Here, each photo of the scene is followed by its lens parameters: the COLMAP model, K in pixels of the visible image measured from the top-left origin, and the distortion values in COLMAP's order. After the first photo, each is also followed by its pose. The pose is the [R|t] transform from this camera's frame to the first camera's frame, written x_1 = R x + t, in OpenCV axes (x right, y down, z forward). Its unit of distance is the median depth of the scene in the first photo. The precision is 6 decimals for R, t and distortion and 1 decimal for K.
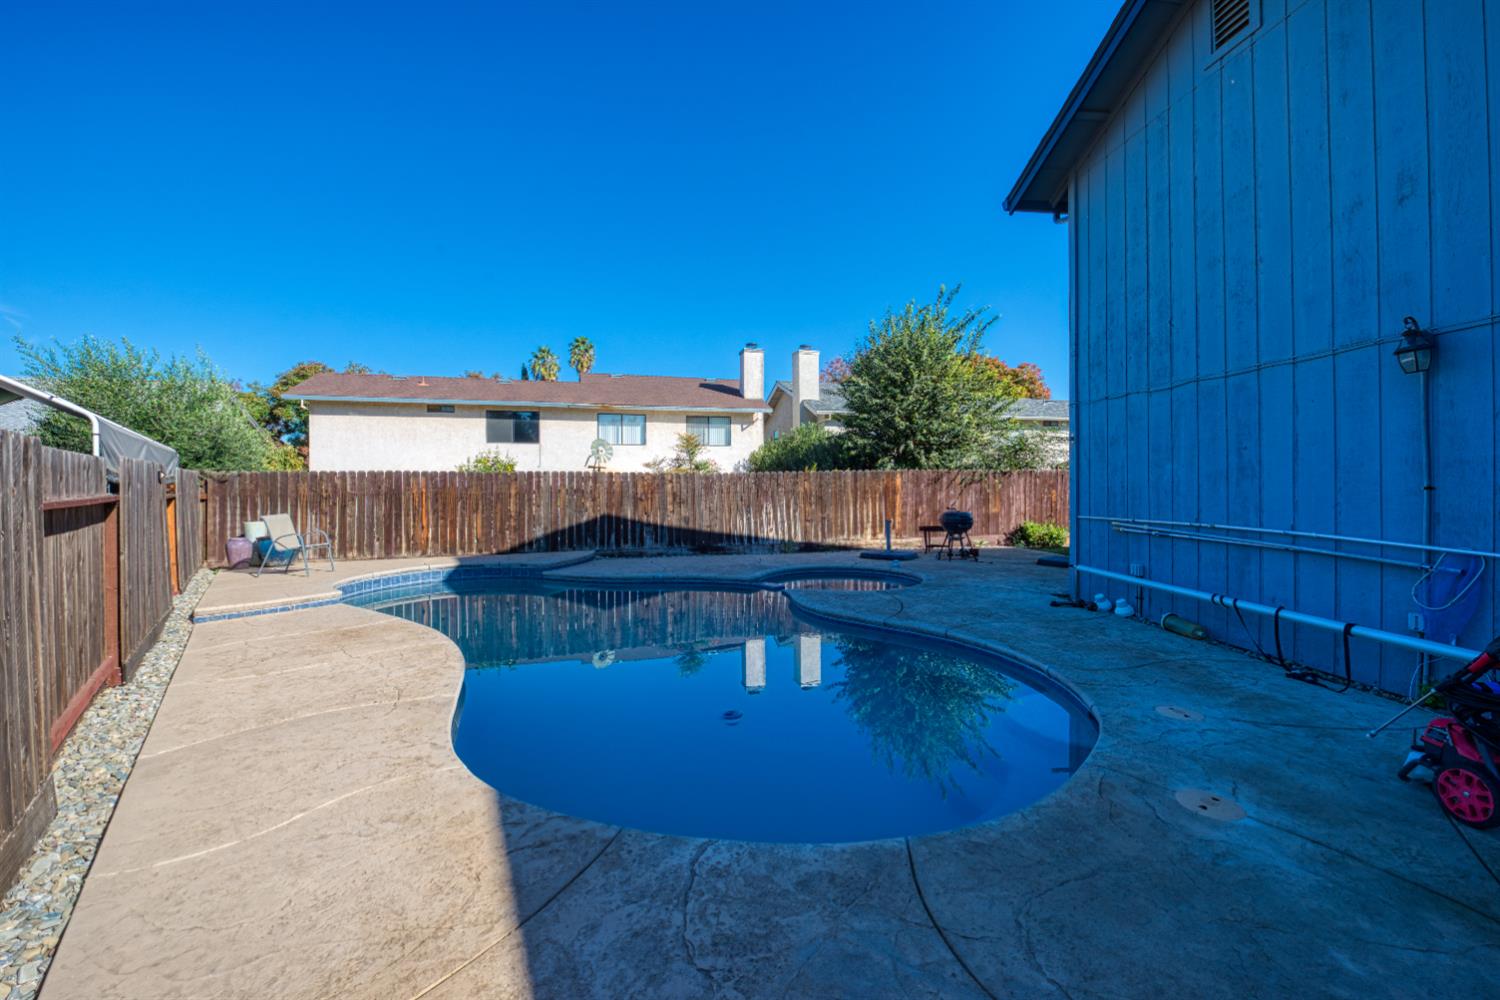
lens RADIAL K [[602.2, 0, 753.1], [0, 602.2, 489.2], [0, 0, 1]] dist [-0.016720, -0.001494]
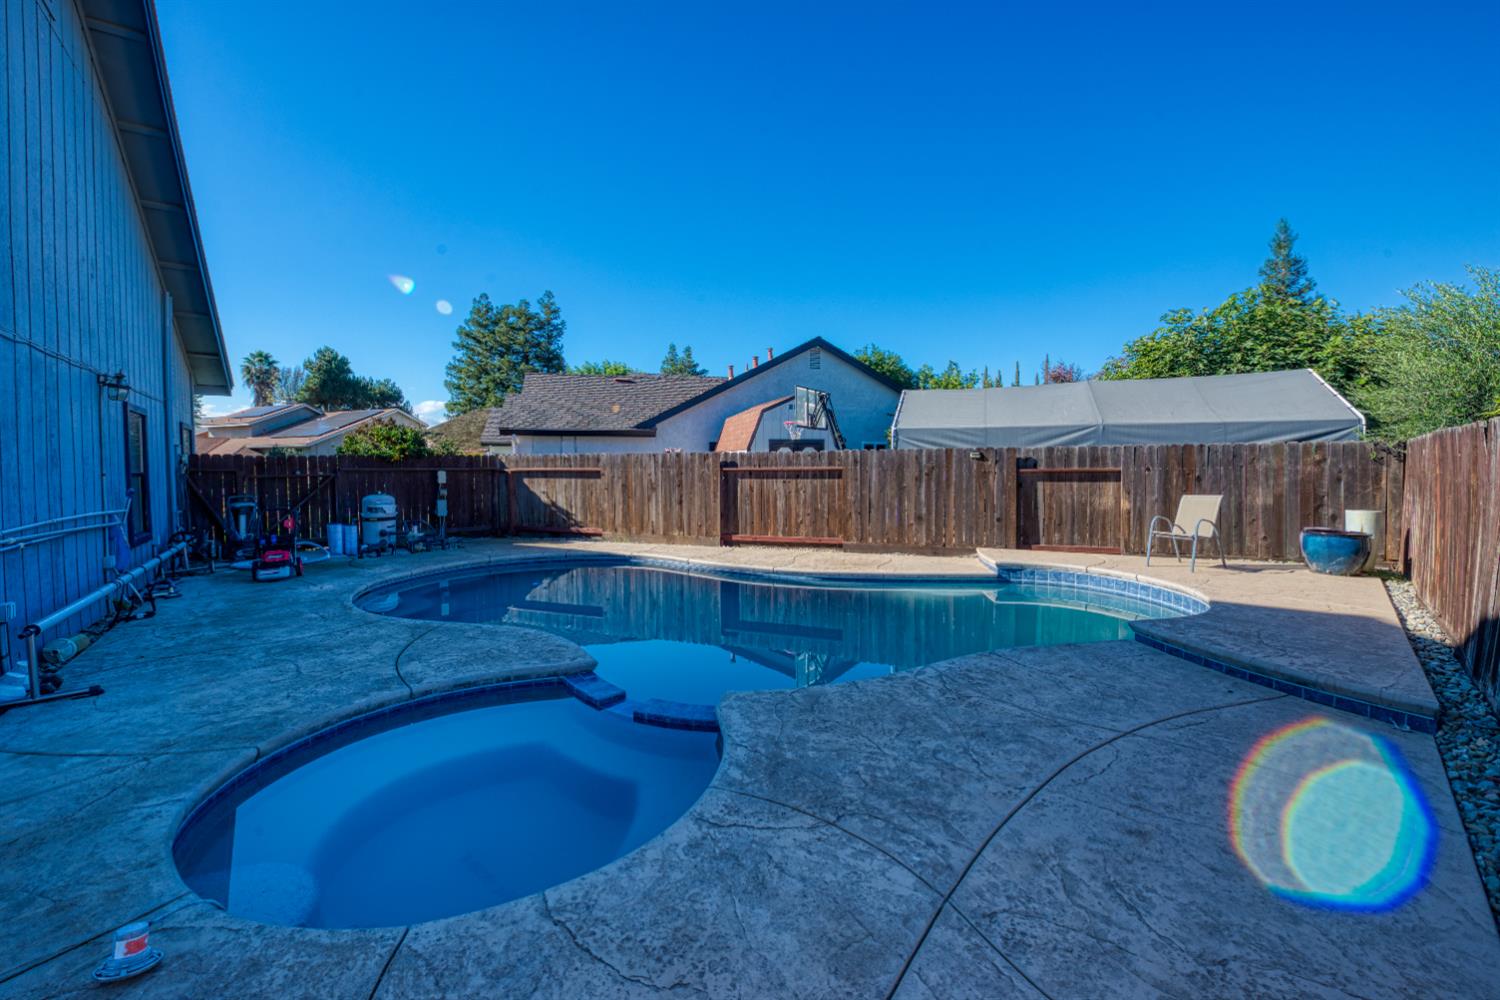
lens RADIAL K [[602.2, 0, 745.0], [0, 602.2, 493.1], [0, 0, 1]] dist [-0.016720, -0.001494]
pose [[-0.888778, 0.031172, -0.457277, 0.132954], [0.006466, 0.998438, 0.055495, -0.011172], [0.458293, 0.046366, -0.887591, 1.046502]]
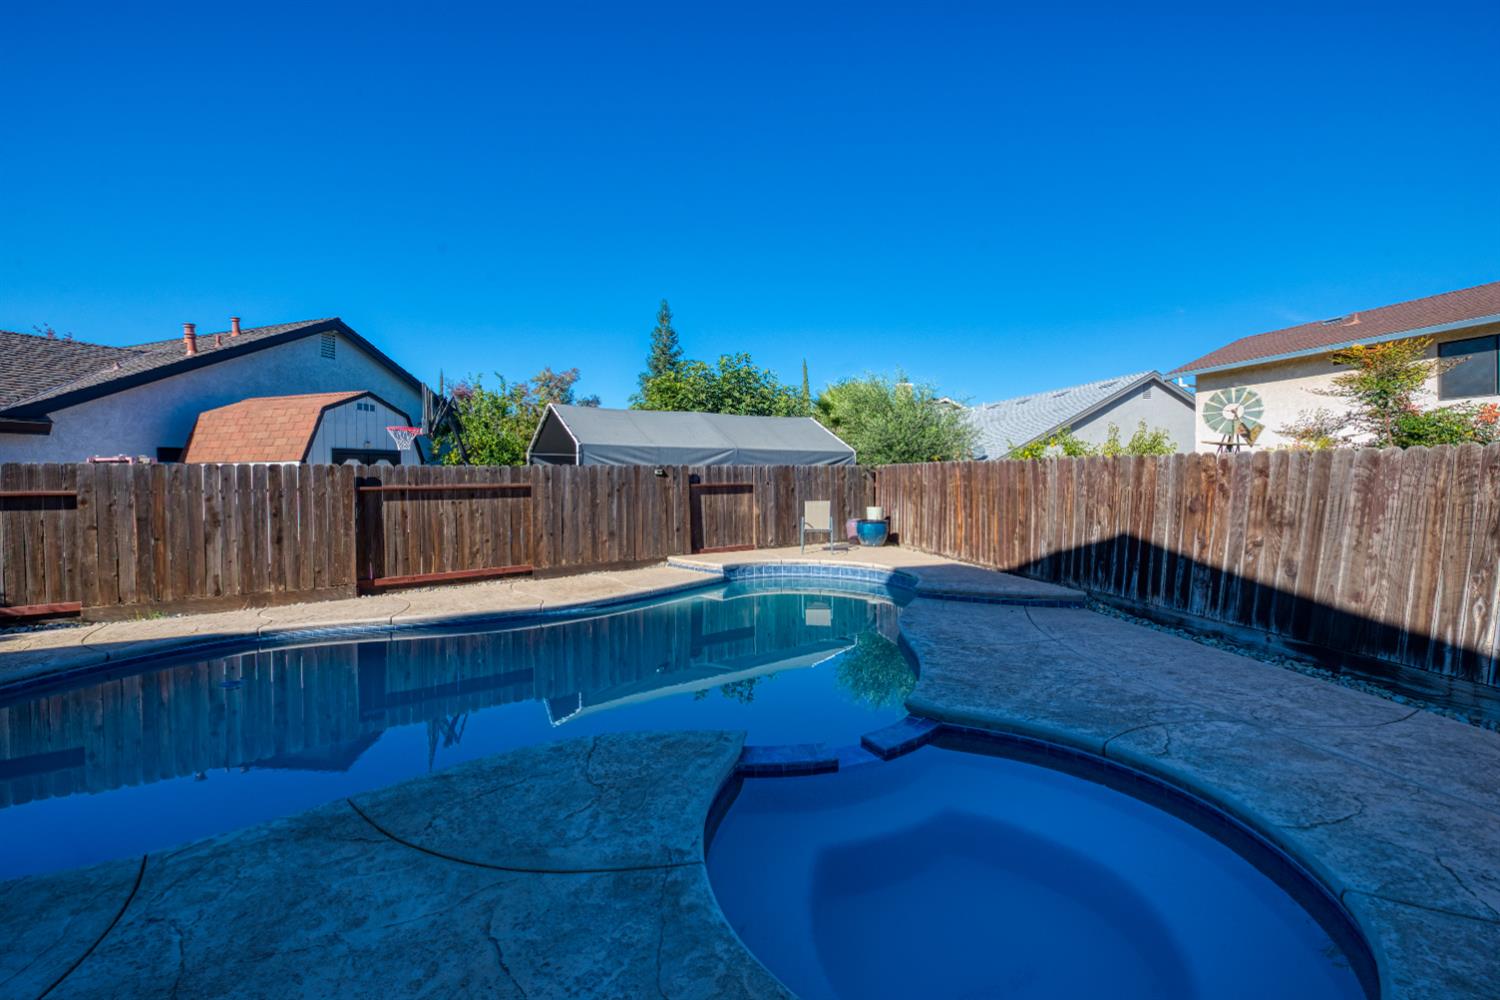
lens RADIAL K [[602.2, 0, 745.3], [0, 602.2, 482.1], [0, 0, 1]] dist [-0.016720, -0.001494]
pose [[-0.124819, 0.015150, -0.992064, 0.335769], [0.000778, 0.999885, 0.015172, -0.013375], [0.992179, 0.001122, -0.124817, 0.717941]]
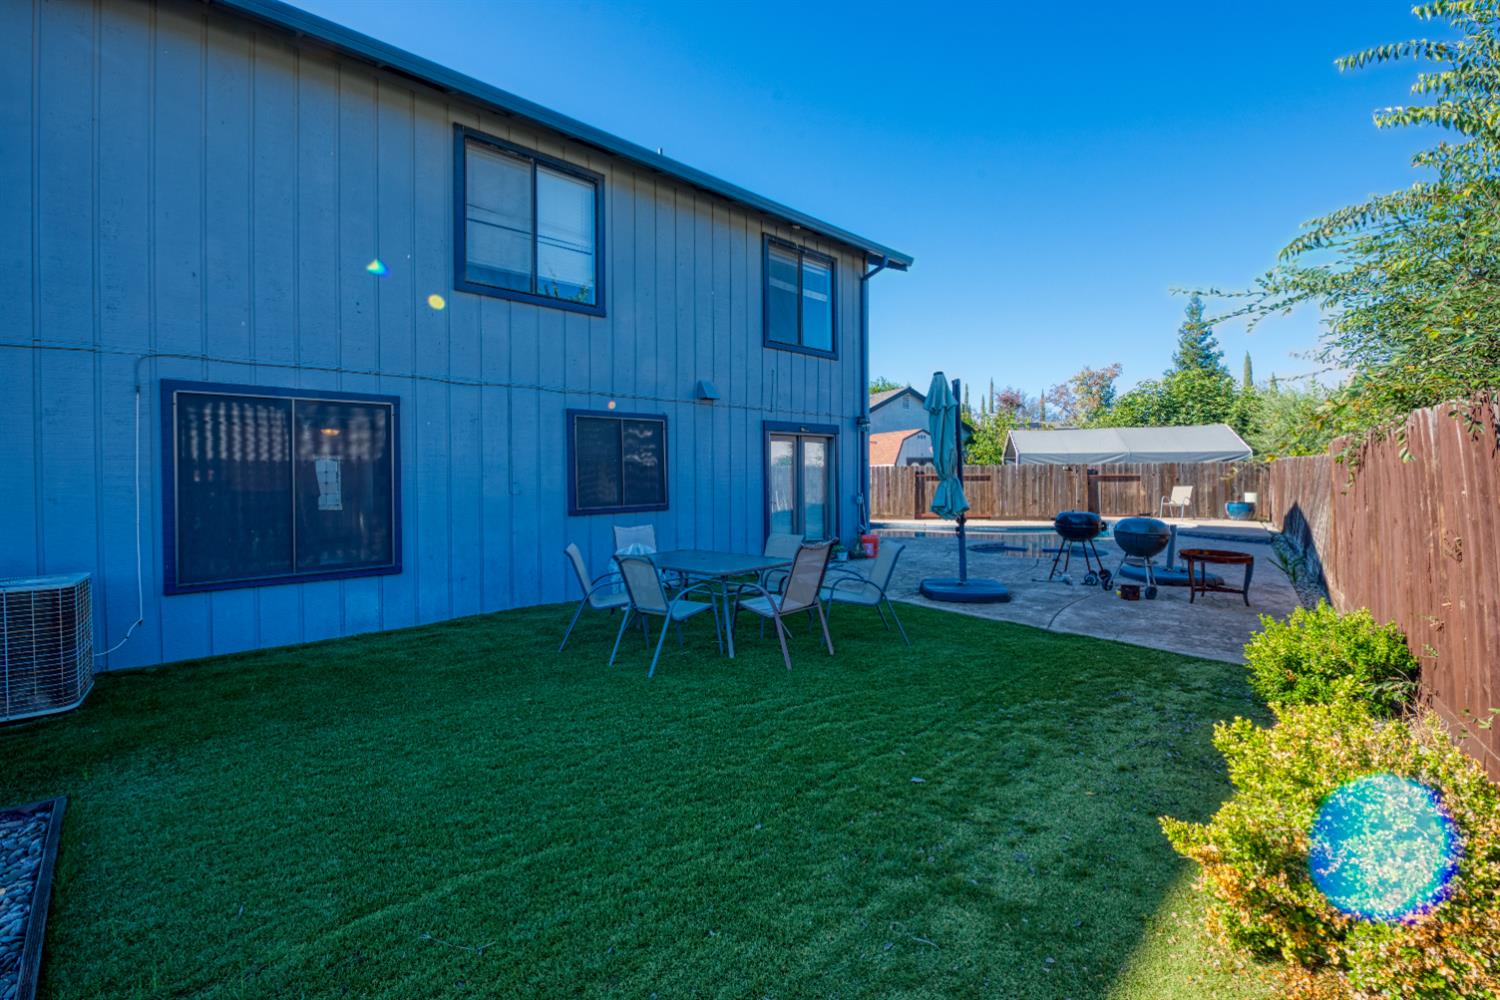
lens RADIAL K [[602.2, 0, 742.5], [0, 602.2, 493.8], [0, 0, 1]] dist [-0.016720, -0.001494]
pose [[-0.839623, 0.026368, -0.542529, 0.988020], [0.006674, 0.999246, 0.038237, -0.012977], [0.543128, 0.028484, -0.839166, 1.302280]]
